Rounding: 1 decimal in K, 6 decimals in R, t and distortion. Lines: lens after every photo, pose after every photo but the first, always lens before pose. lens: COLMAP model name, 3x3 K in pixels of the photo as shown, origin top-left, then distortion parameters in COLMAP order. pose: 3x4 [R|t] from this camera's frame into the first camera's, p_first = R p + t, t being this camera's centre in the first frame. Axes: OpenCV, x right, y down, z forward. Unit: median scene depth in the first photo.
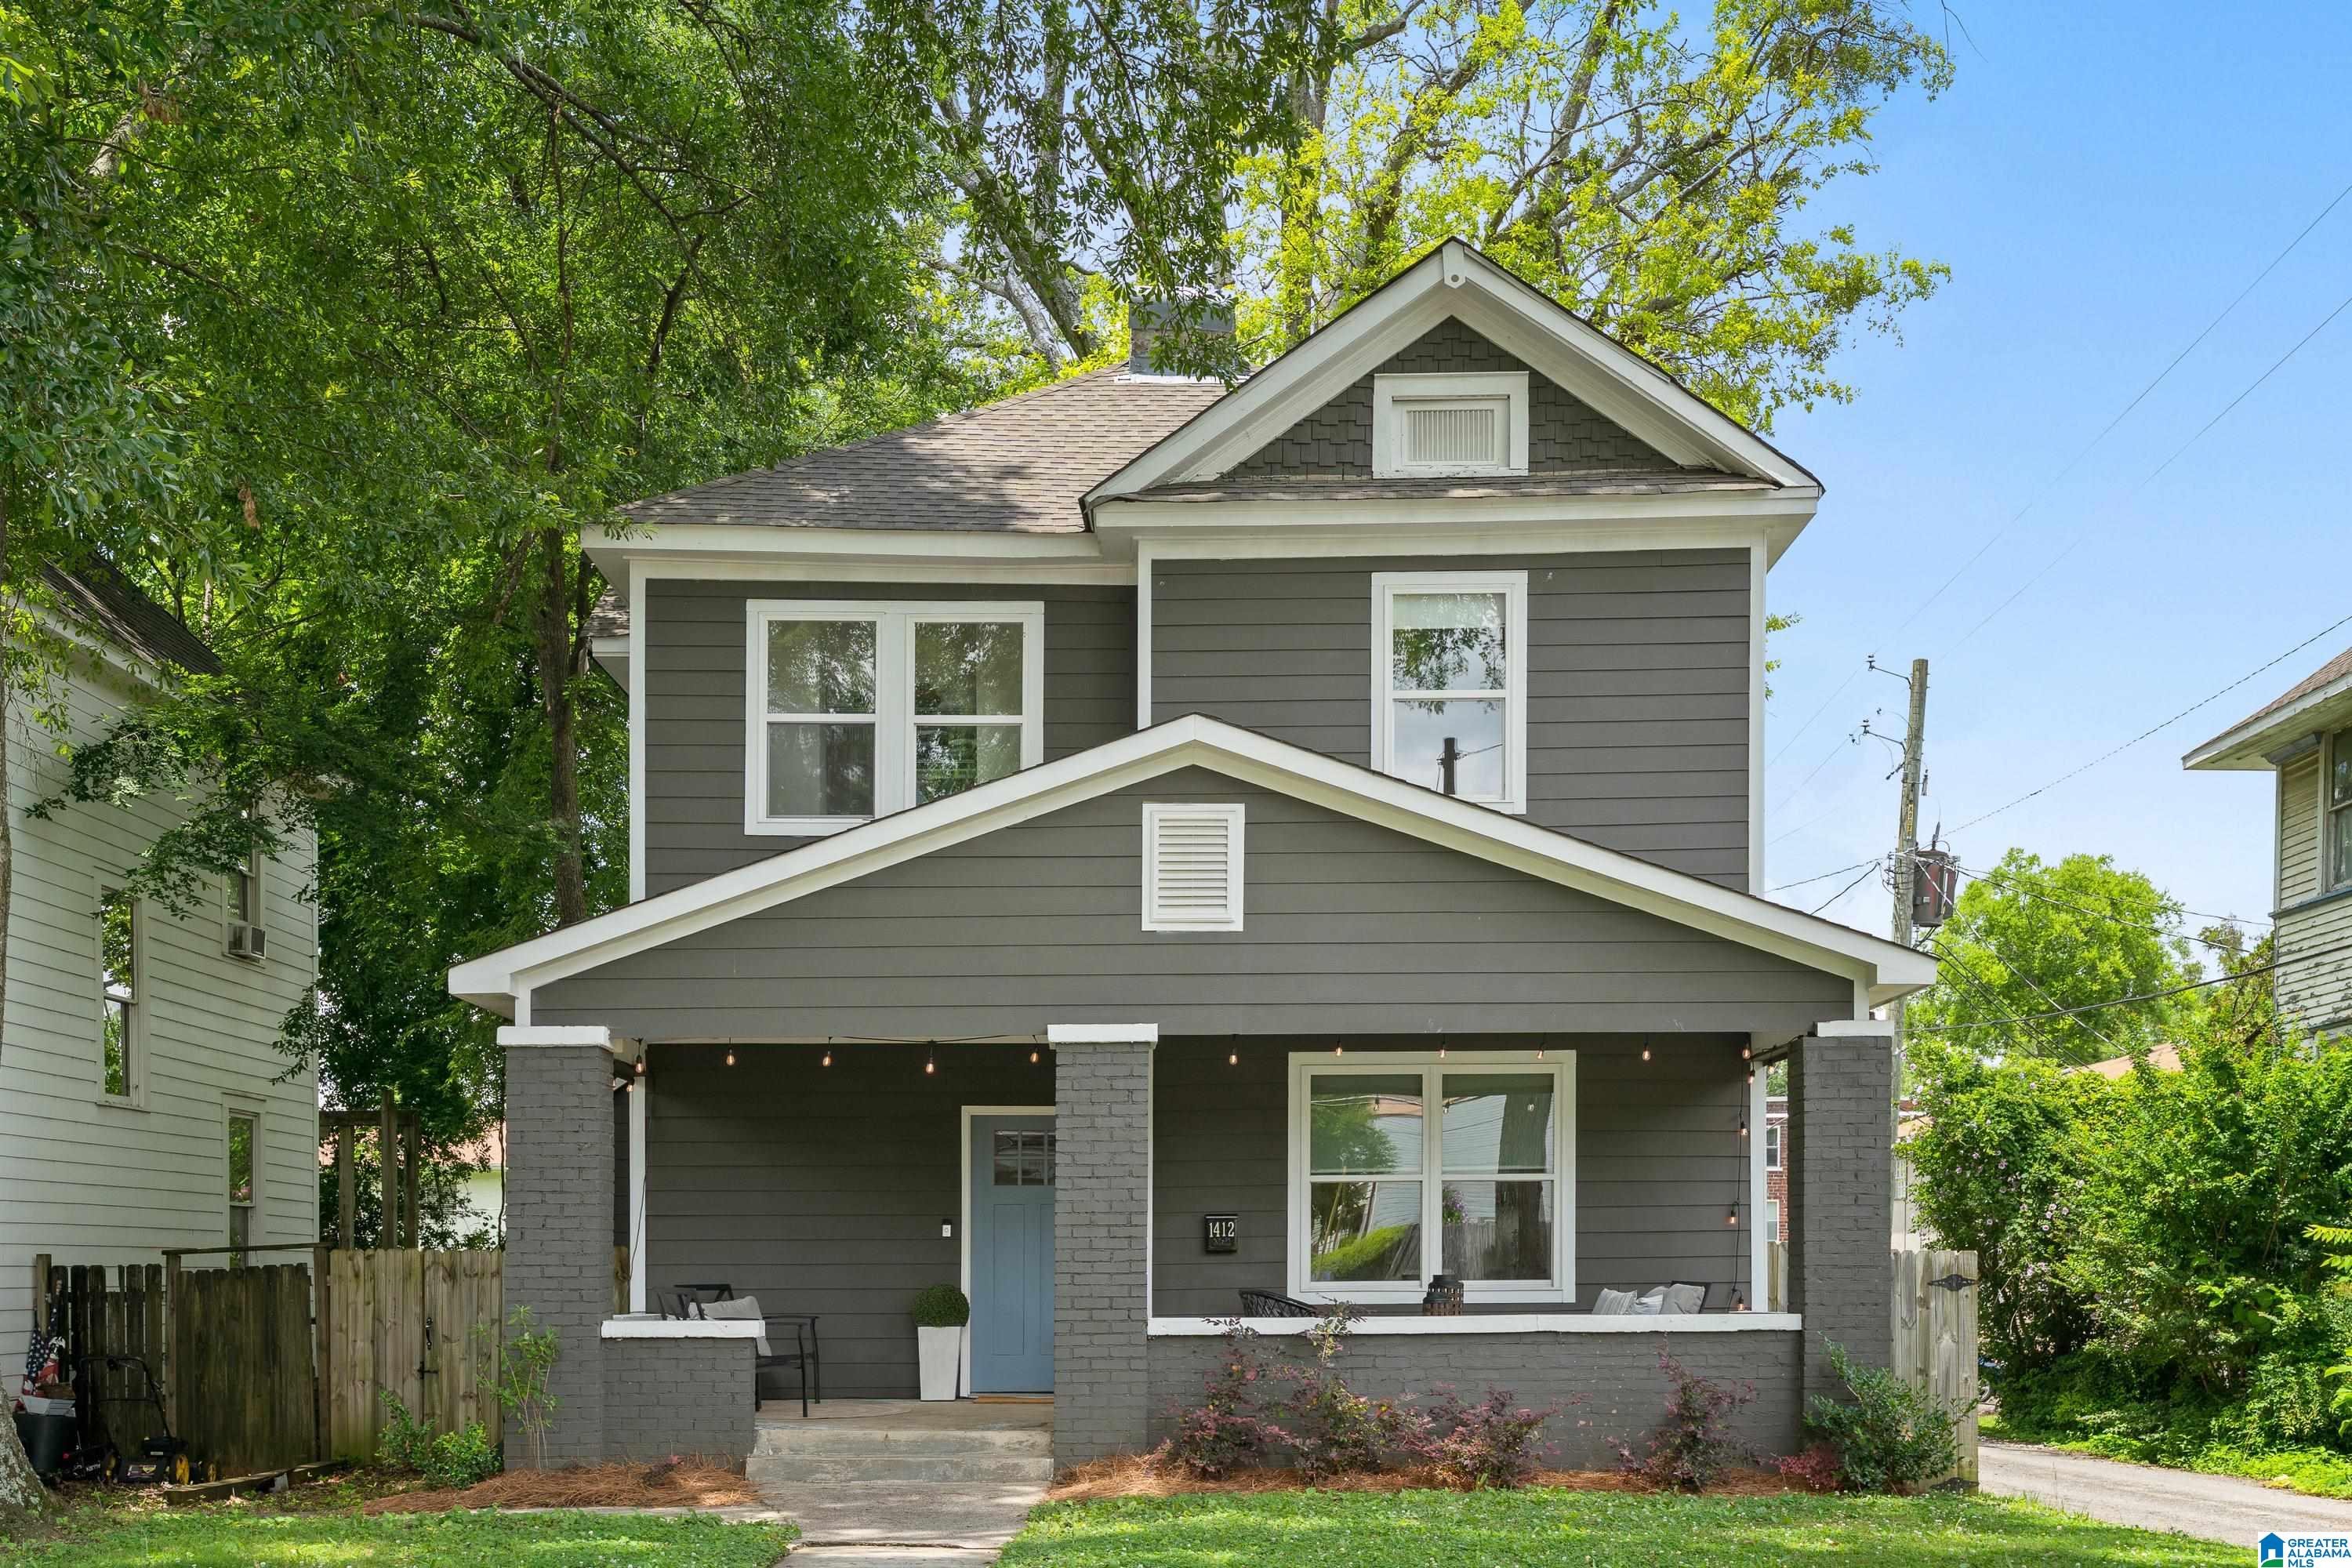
lens RADIAL K [[2353.2, 0, 1204.3], [0, 2353.2, 835.3], [0, 0, 1]] dist [0.047983, 0.000000]
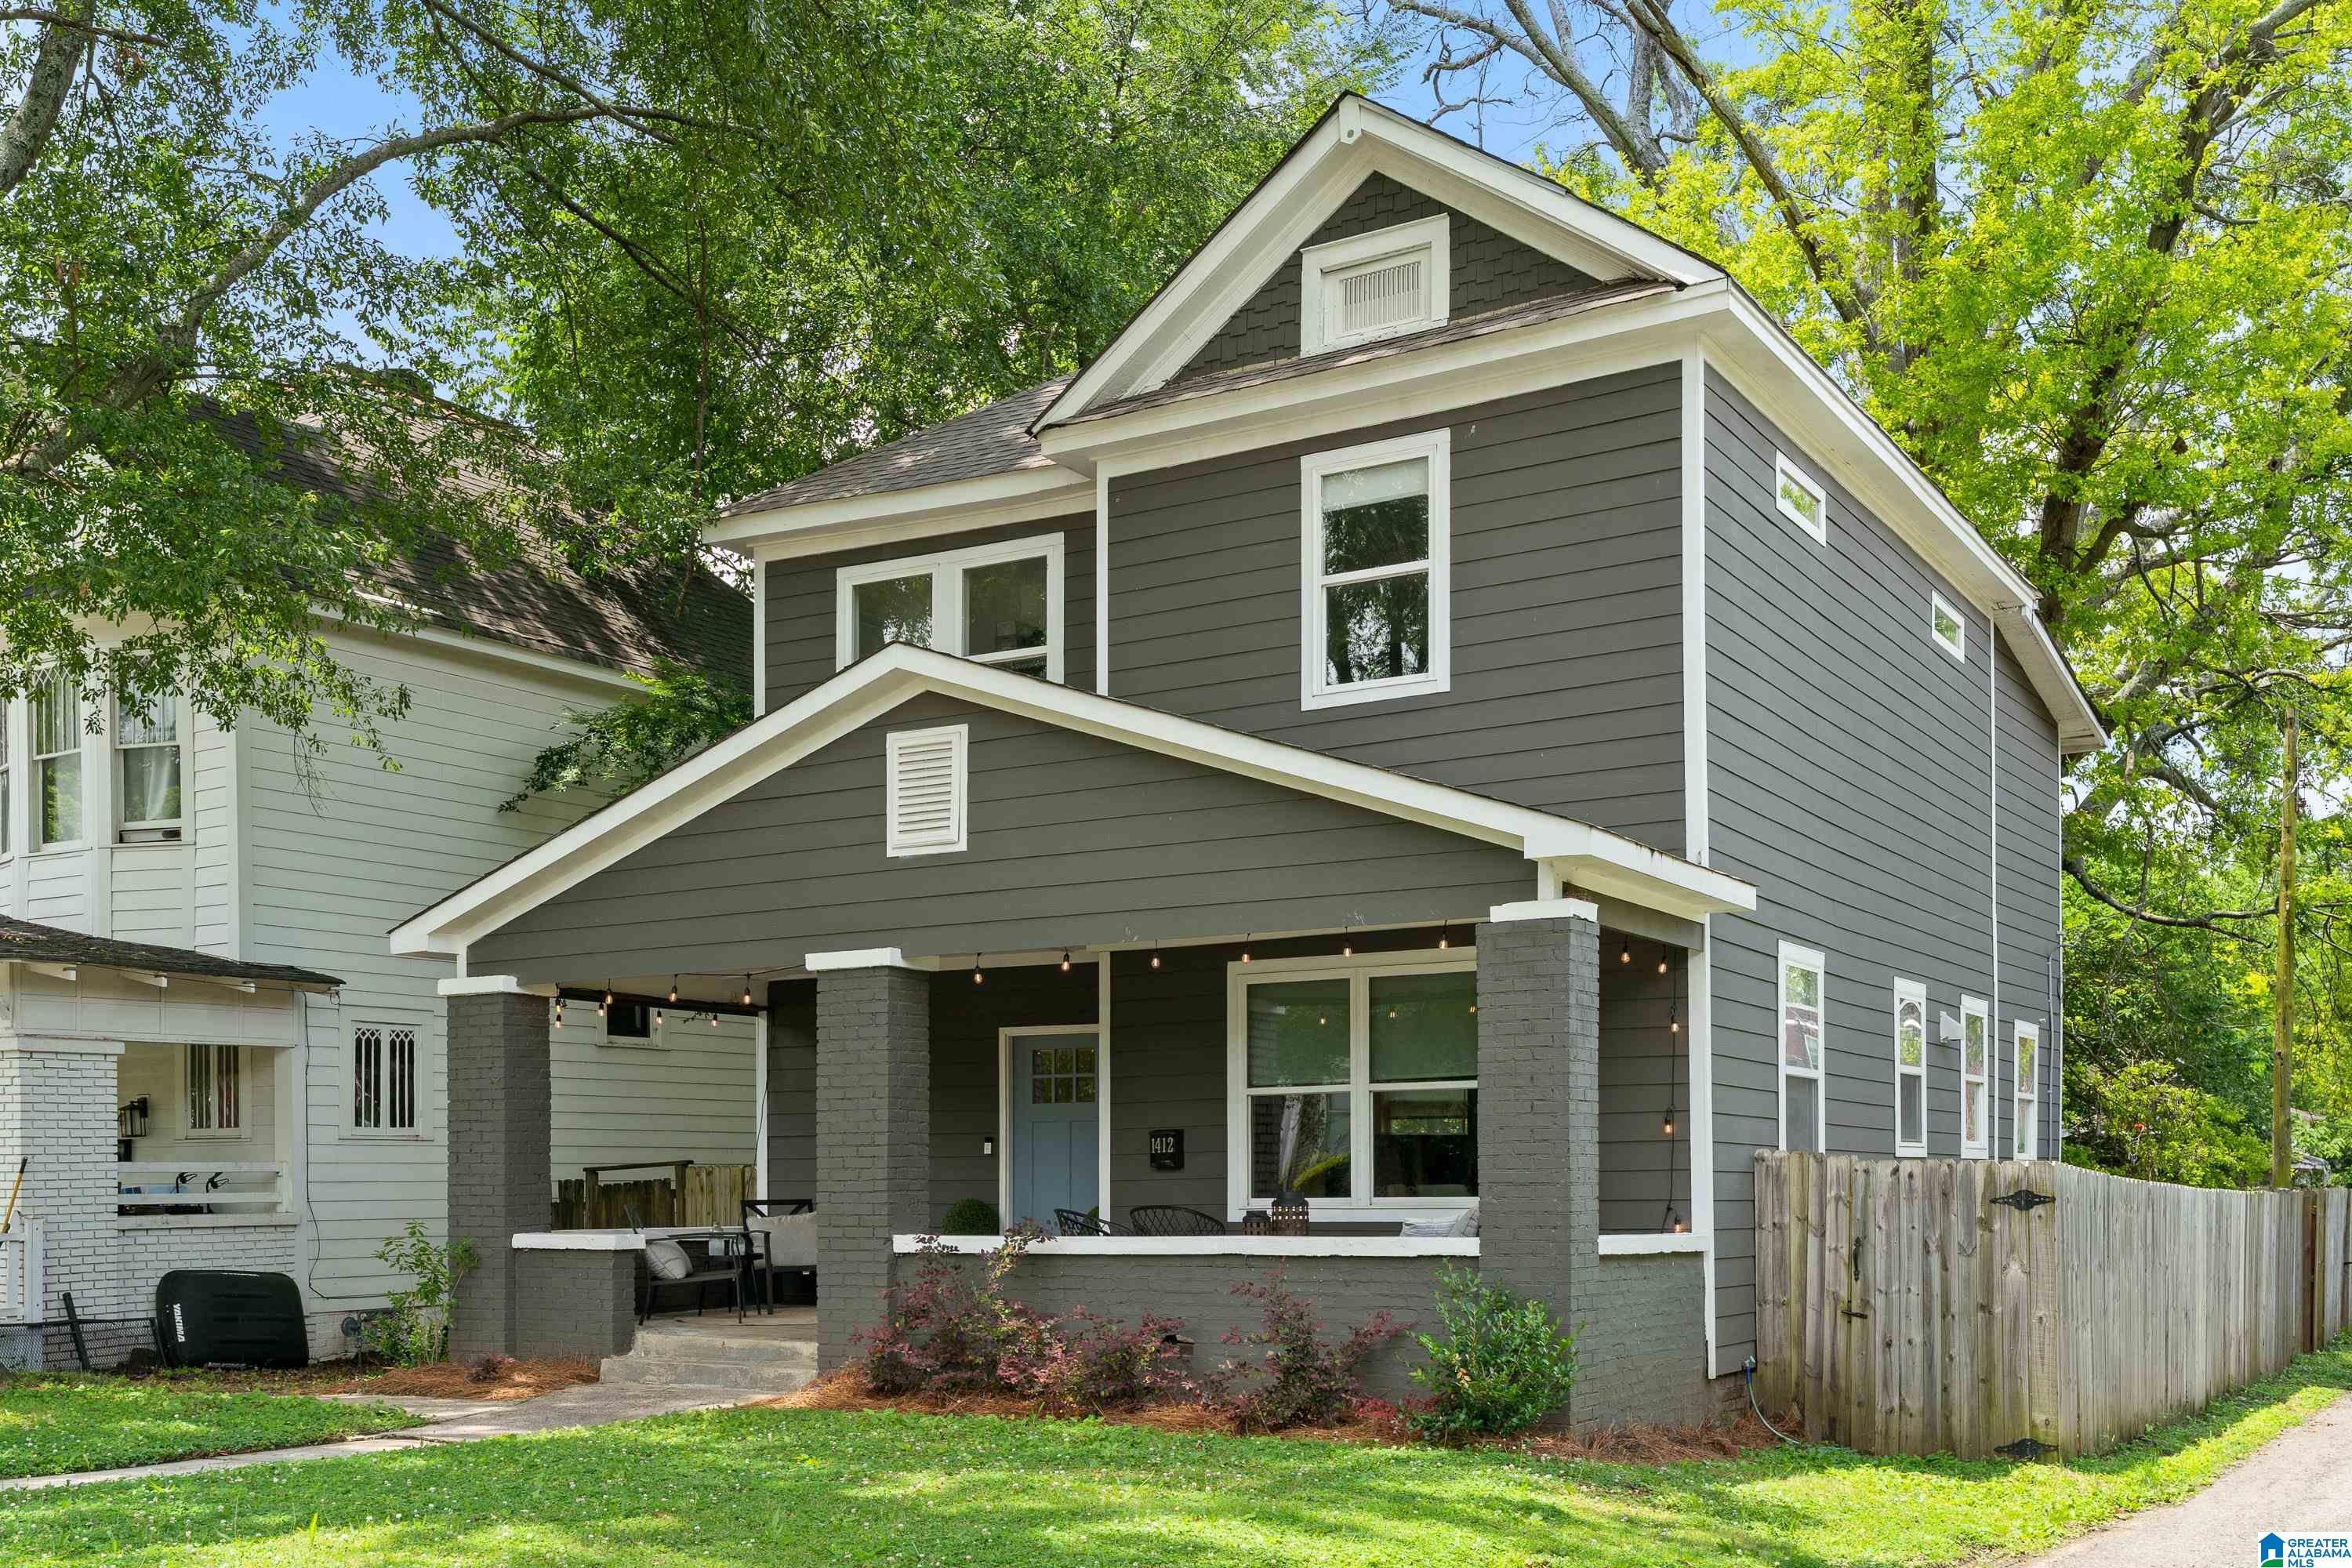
lens RADIAL K [[2353.2, 0, 1199.7], [0, 2353.2, 713.1], [0, 0, 1]] dist [0.047983, 0.000000]
pose [[0.856207, -0.102701, -0.506323, 0.511255], [0.096757, 0.994578, -0.038118, 0.025035], [0.507492, -0.016353, 0.861501, 0.151540]]
